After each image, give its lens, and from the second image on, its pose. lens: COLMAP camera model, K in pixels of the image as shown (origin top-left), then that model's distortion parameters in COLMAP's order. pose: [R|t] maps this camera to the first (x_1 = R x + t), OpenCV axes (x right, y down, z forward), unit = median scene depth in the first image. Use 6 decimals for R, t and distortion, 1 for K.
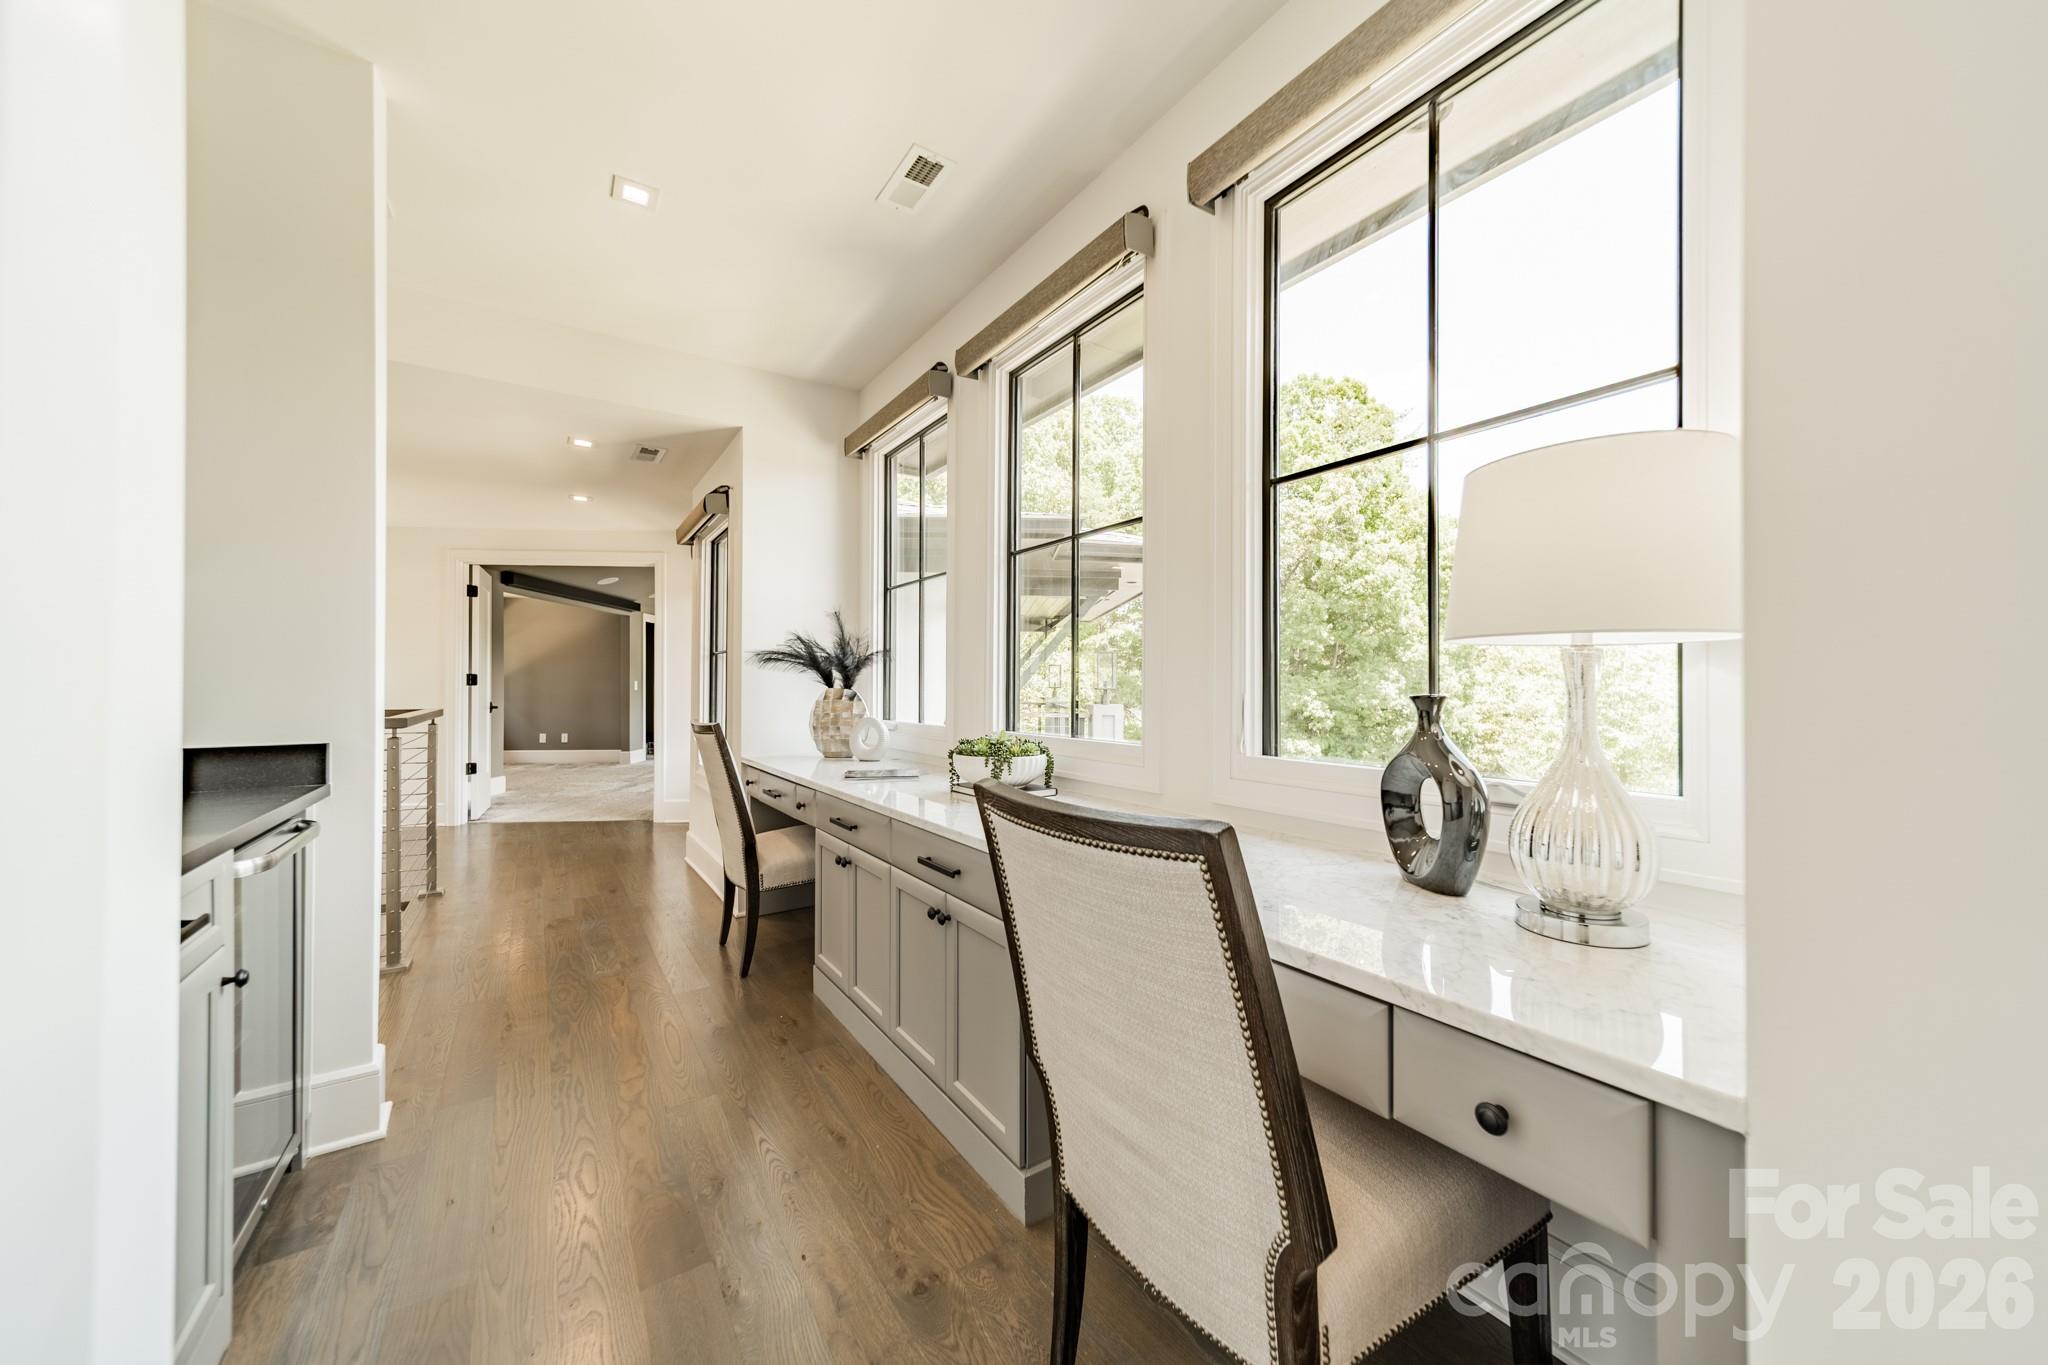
lens RADIAL K [[724.3, 0, 1035.5], [0, 724.3, 672.9], [0, 0, 1]] dist [0.008356, -0.000043]
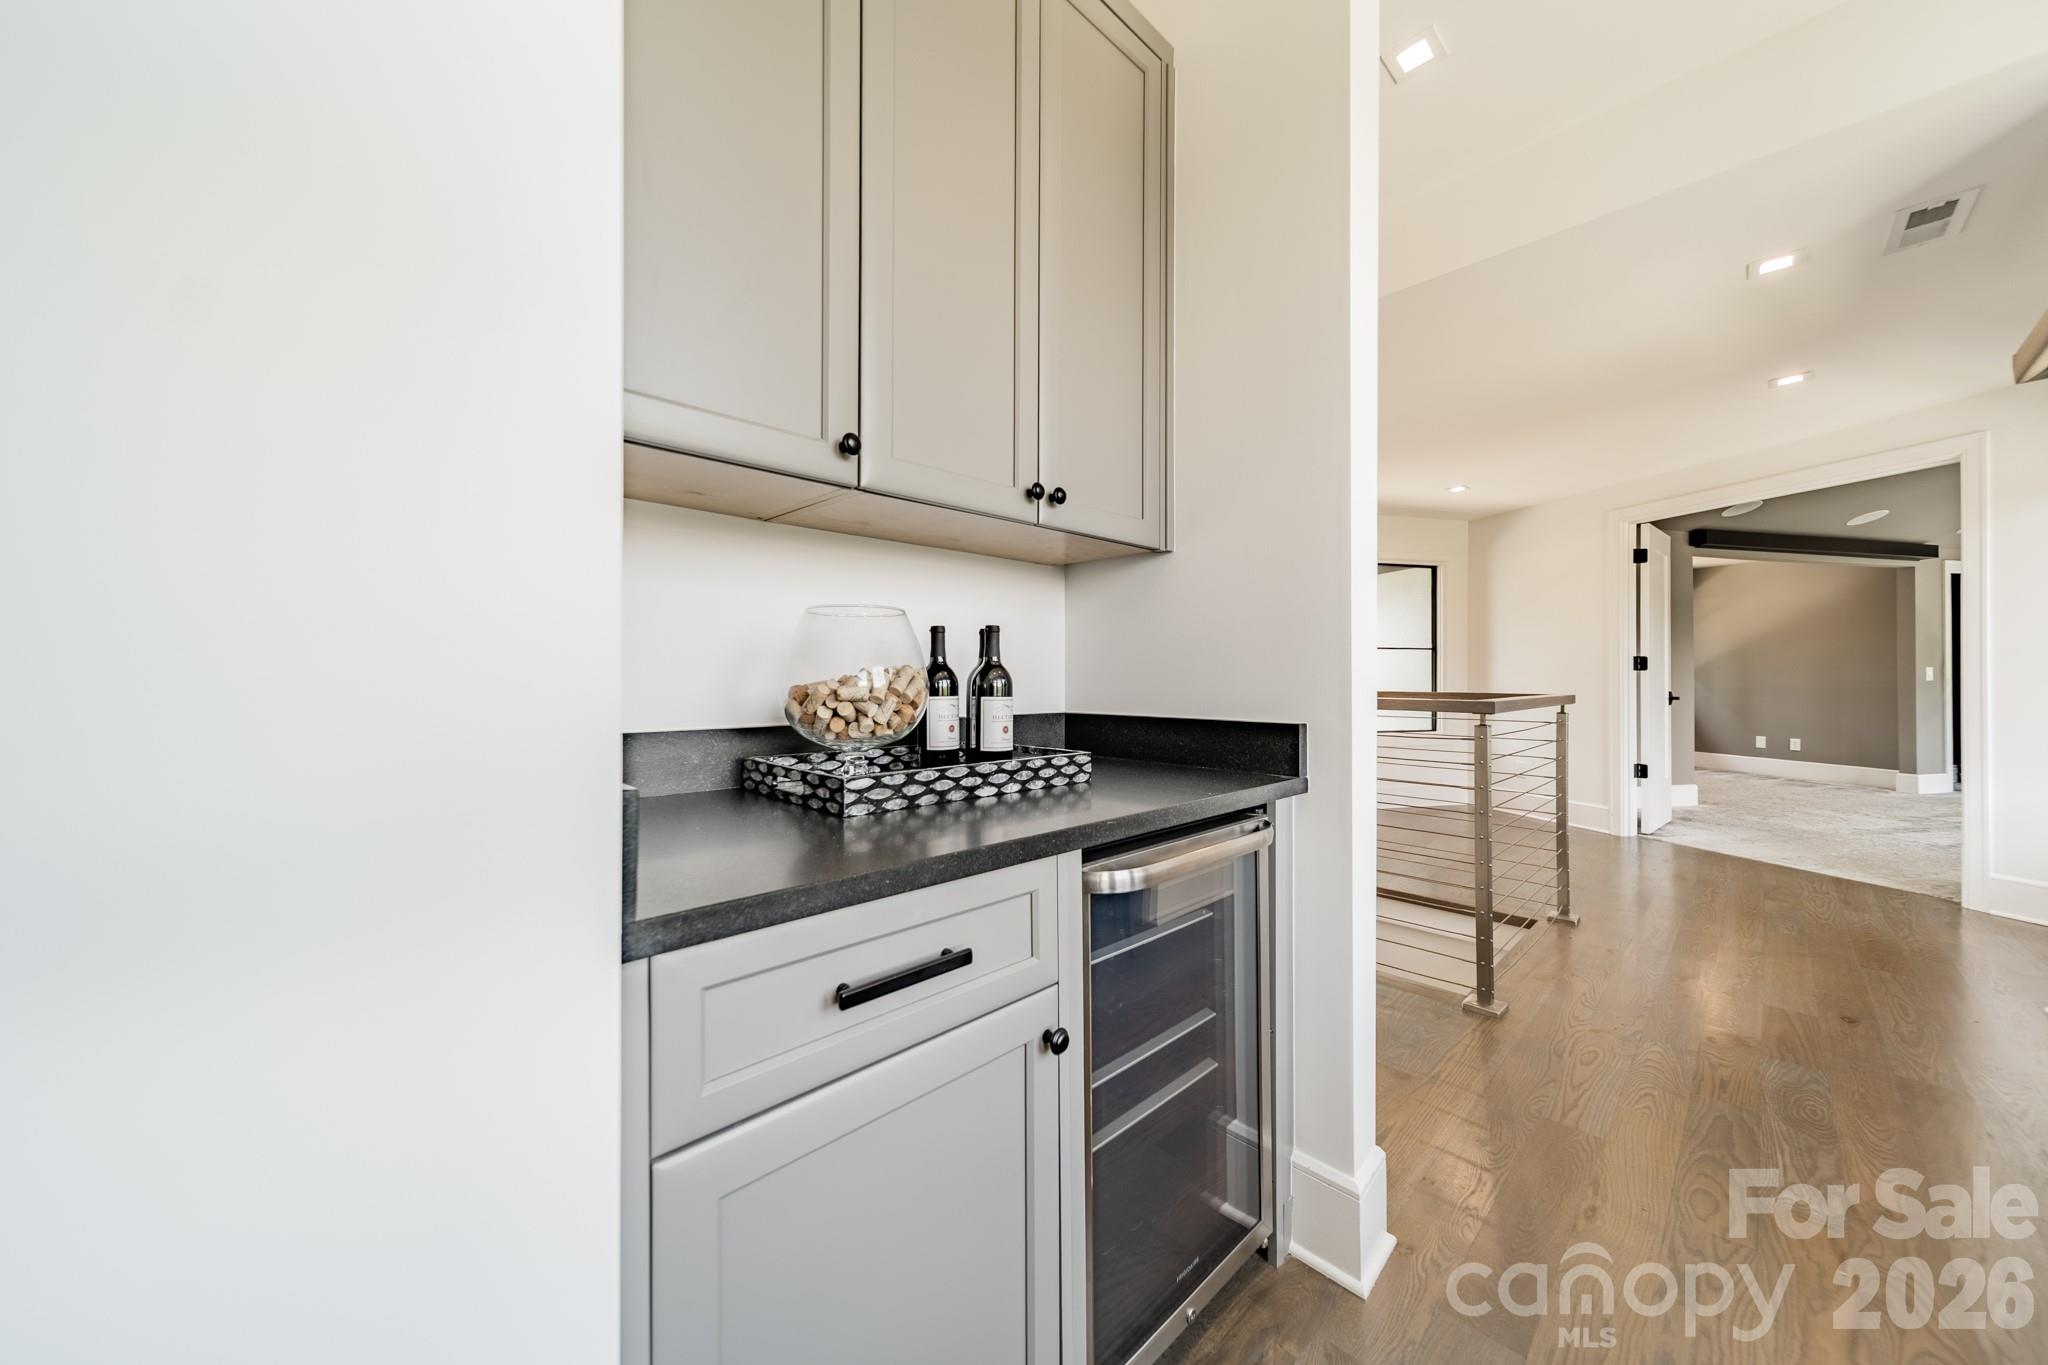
lens RADIAL K [[724.3, 0, 1028.1], [0, 724.3, 673.4], [0, 0, 1]] dist [0.008356, -0.000043]
pose [[0.171776, -0.000450, -0.985136, -0.079483], [0.011383, 0.999934, 0.001528, 0.011604], [0.985070, -0.011476, 0.171770, 0.172235]]
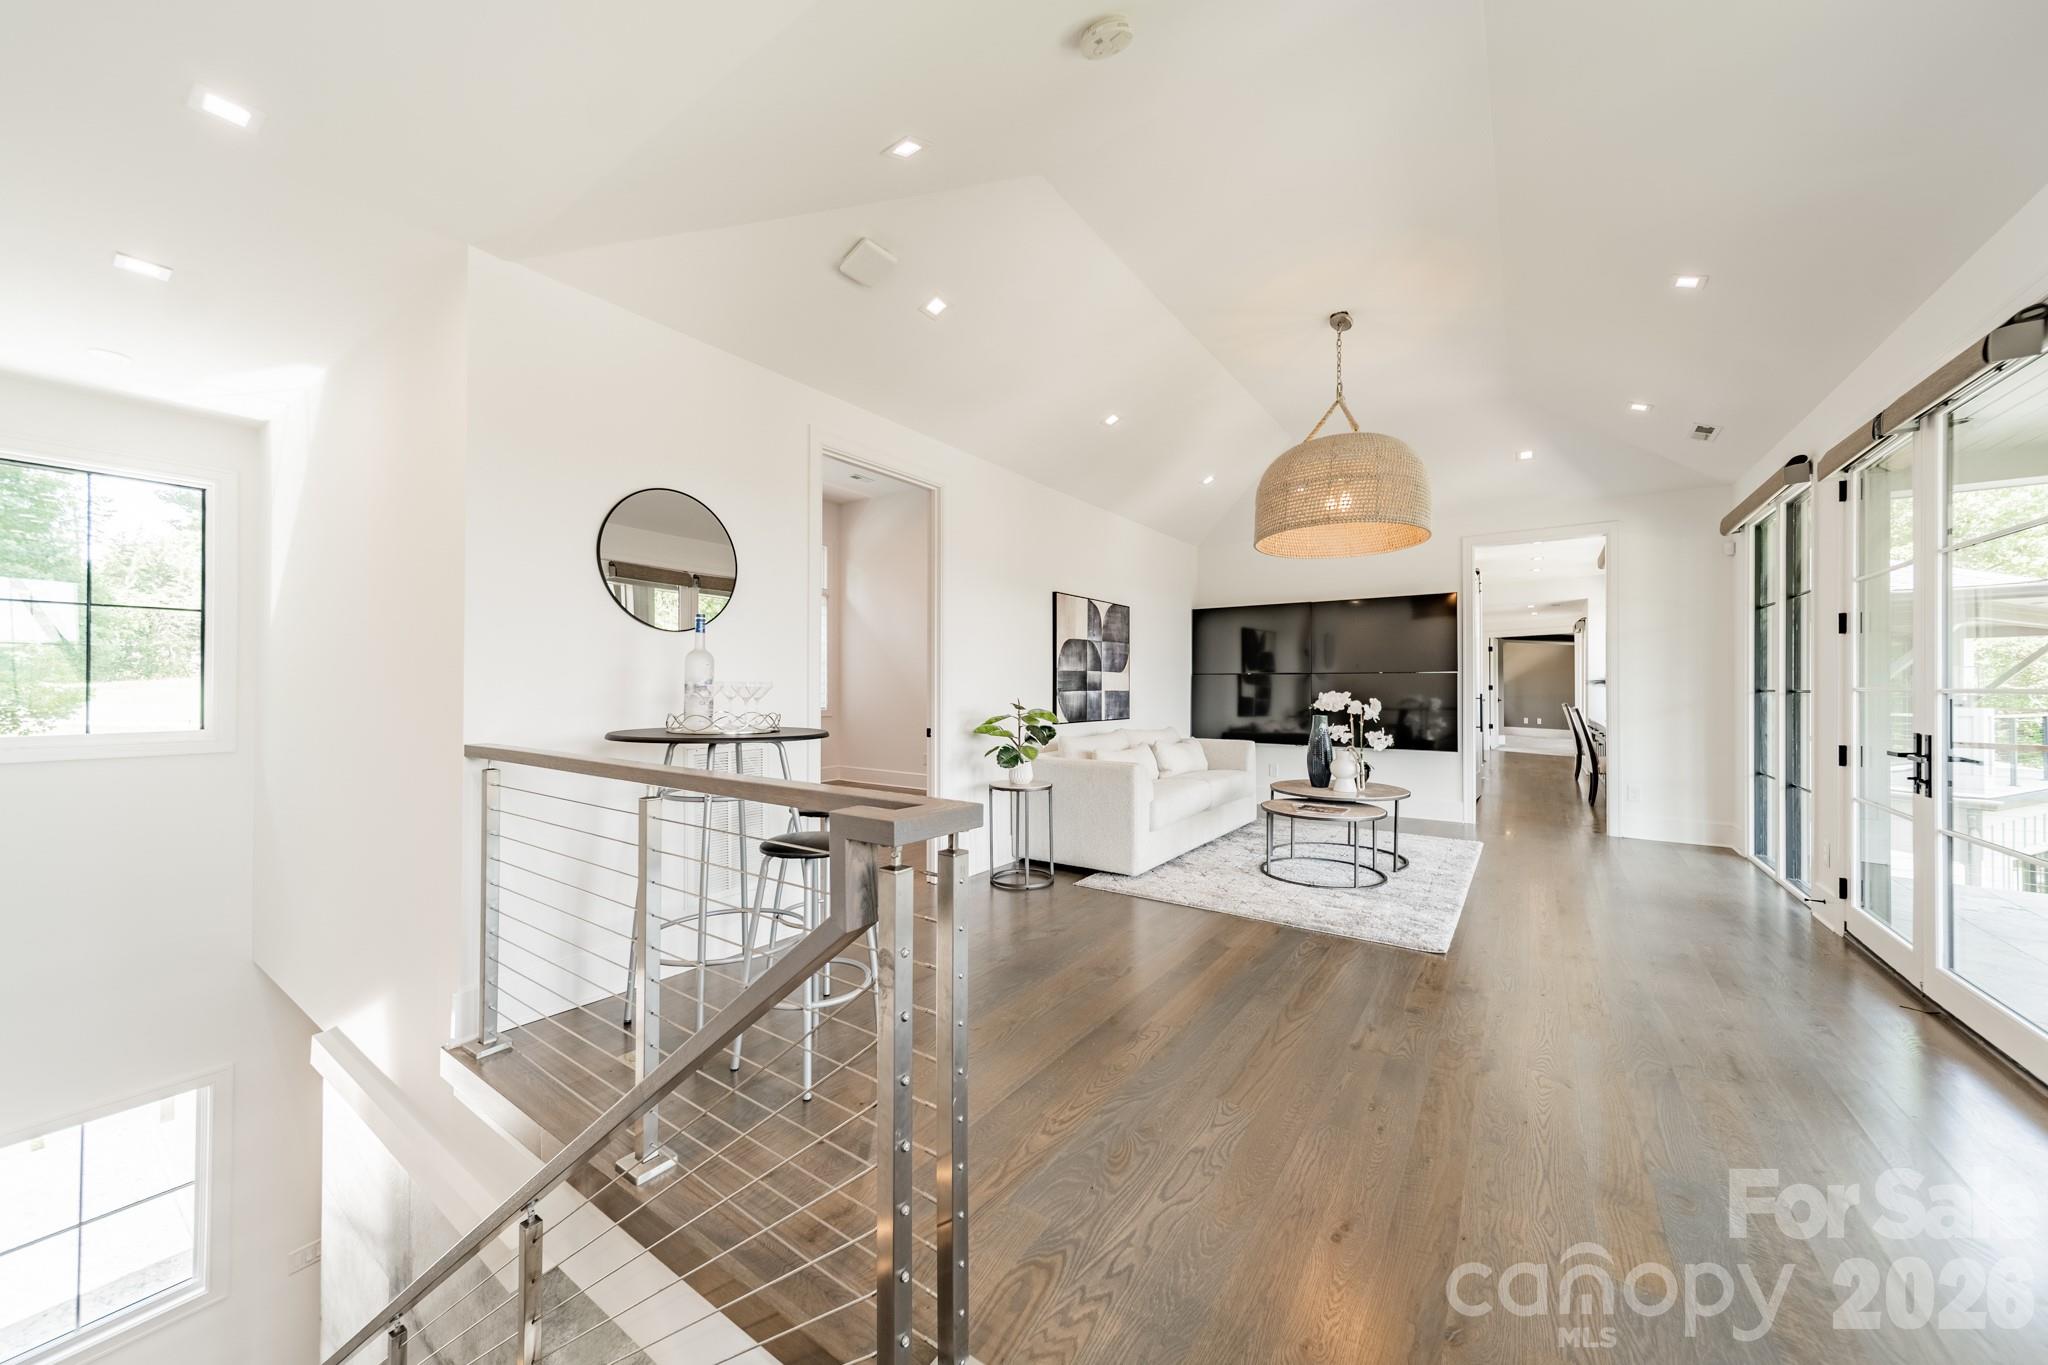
lens RADIAL K [[724.3, 0, 1022.4], [0, 724.3, 678.1], [0, 0, 1]] dist [0.008356, -0.000043]
pose [[0.350800, -0.005315, -0.936435, 0.850630], [0.011543, 0.999932, -0.001352, -0.034552], [0.936379, -0.010335, 0.350838, -1.181766]]
